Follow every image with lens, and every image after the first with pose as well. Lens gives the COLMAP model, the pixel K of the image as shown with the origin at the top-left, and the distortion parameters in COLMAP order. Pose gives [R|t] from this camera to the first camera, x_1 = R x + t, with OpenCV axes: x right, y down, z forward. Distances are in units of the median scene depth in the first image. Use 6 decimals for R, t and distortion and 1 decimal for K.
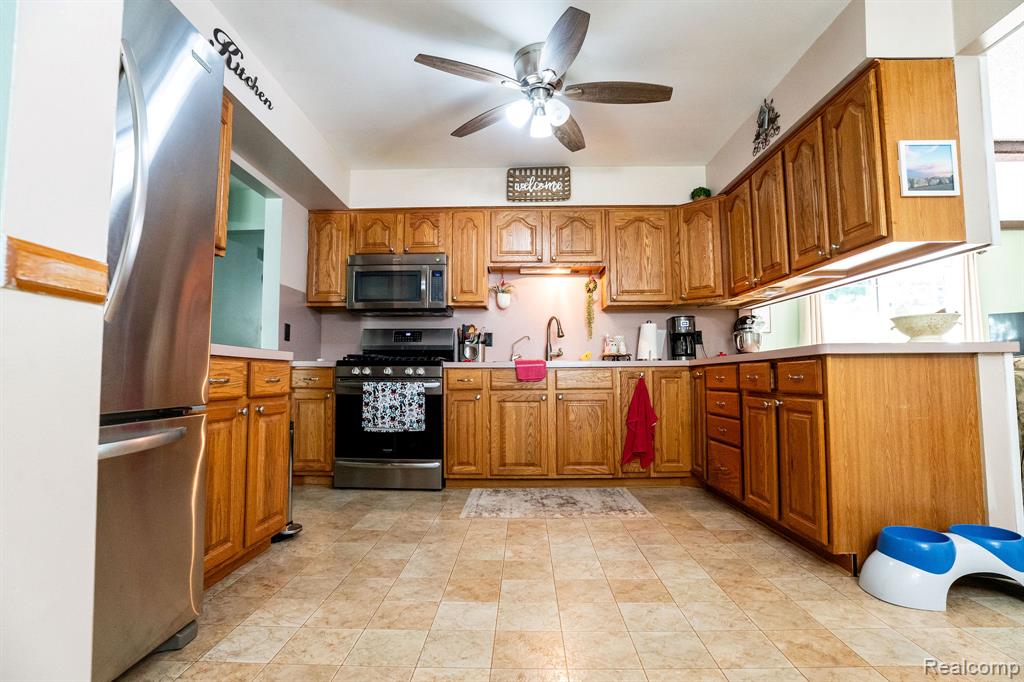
lens RADIAL K [[508.7, 0, 511.2], [0, 508.7, 344.6], [0, 0, 1]] dist [-0.061223, 0.018791]
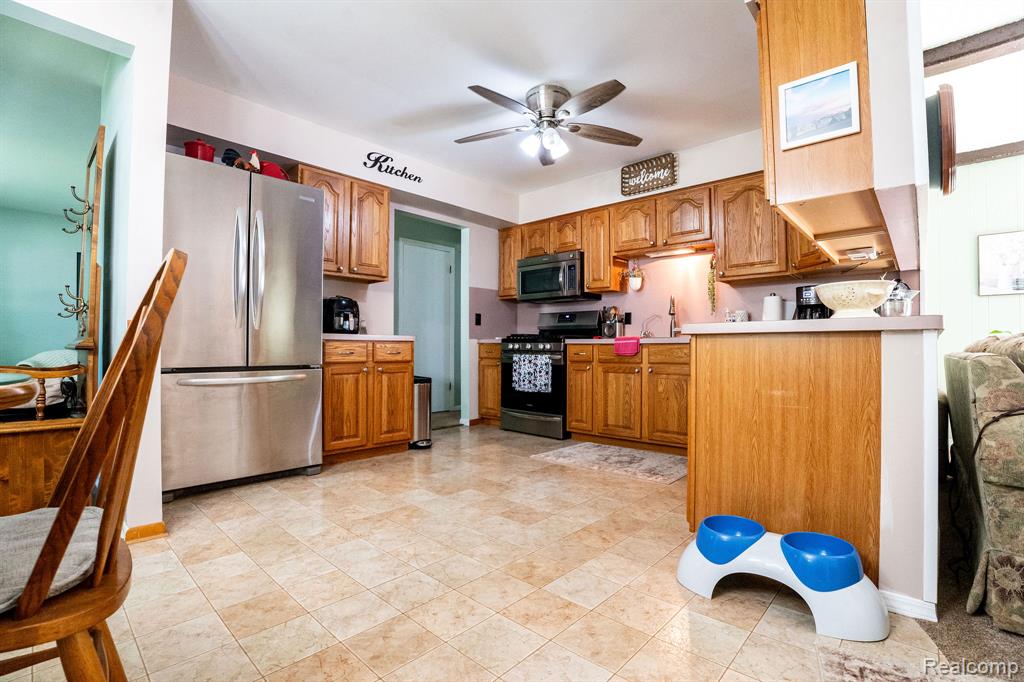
lens RADIAL K [[472.9, 0, 504.3], [0, 472.9, 342.6], [0, 0, 1]] dist [-0.069258, 0.000110]
pose [[0.742161, -0.001111, -0.670221, 0.553355], [0.036034, 0.998618, 0.038247, -0.007541], [0.669253, -0.052536, 0.741175, 0.033538]]
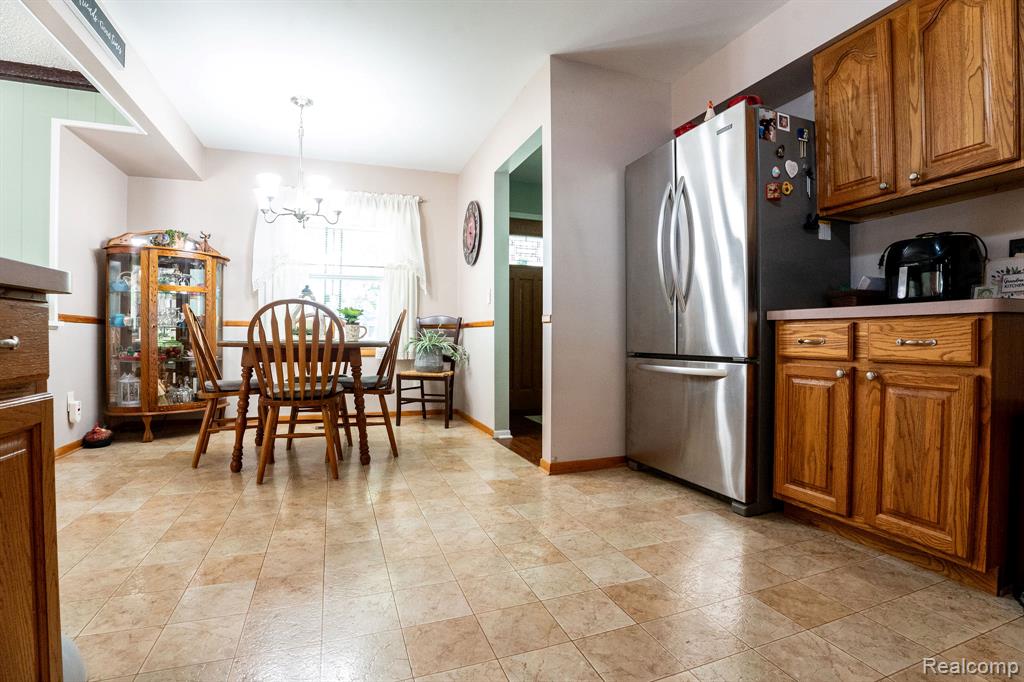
lens RADIAL K [[476.9, 0, 512.9], [0, 476.9, 345.5], [0, 0, 1]] dist [-0.068660, 0.014845]
pose [[-0.927436, 0.008069, -0.373894, 0.216541], [0.025837, 0.998761, -0.042533, 0.055354], [0.373088, -0.049106, -0.926495, 0.875461]]
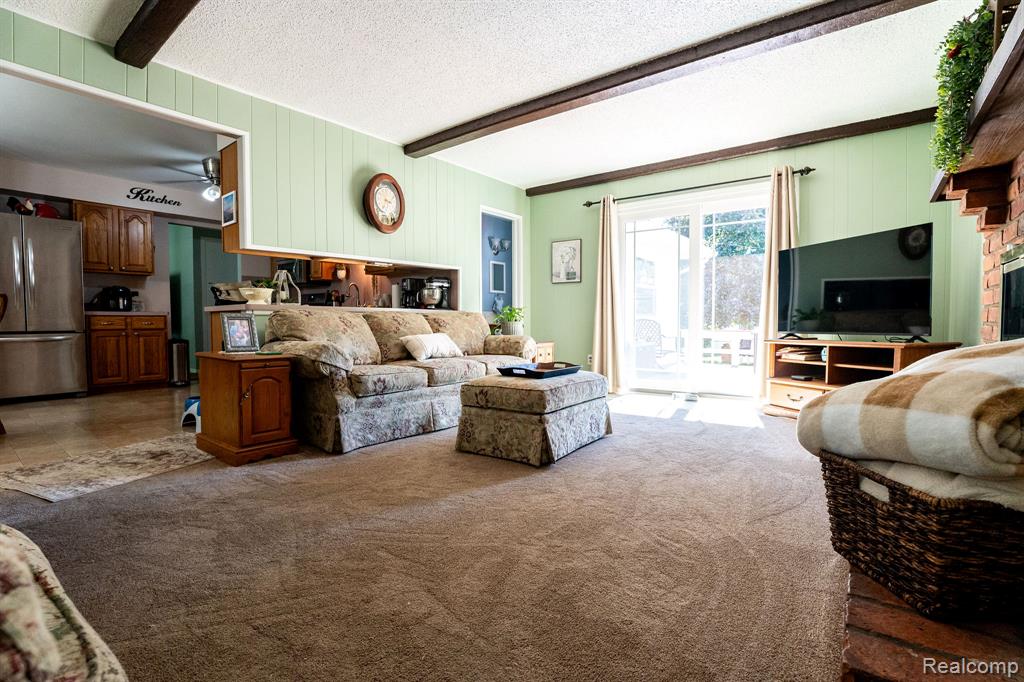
lens RADIAL K [[482.8, 0, 510.6], [0, 482.8, 345.5], [0, 0, 1]] dist [-0.068439, 0.014730]
pose [[0.804180, 0.030669, -0.593594, 1.574445], [0.037062, 0.994137, 0.101574, 0.005480], [0.593229, -0.103683, 0.798329, 0.096434]]
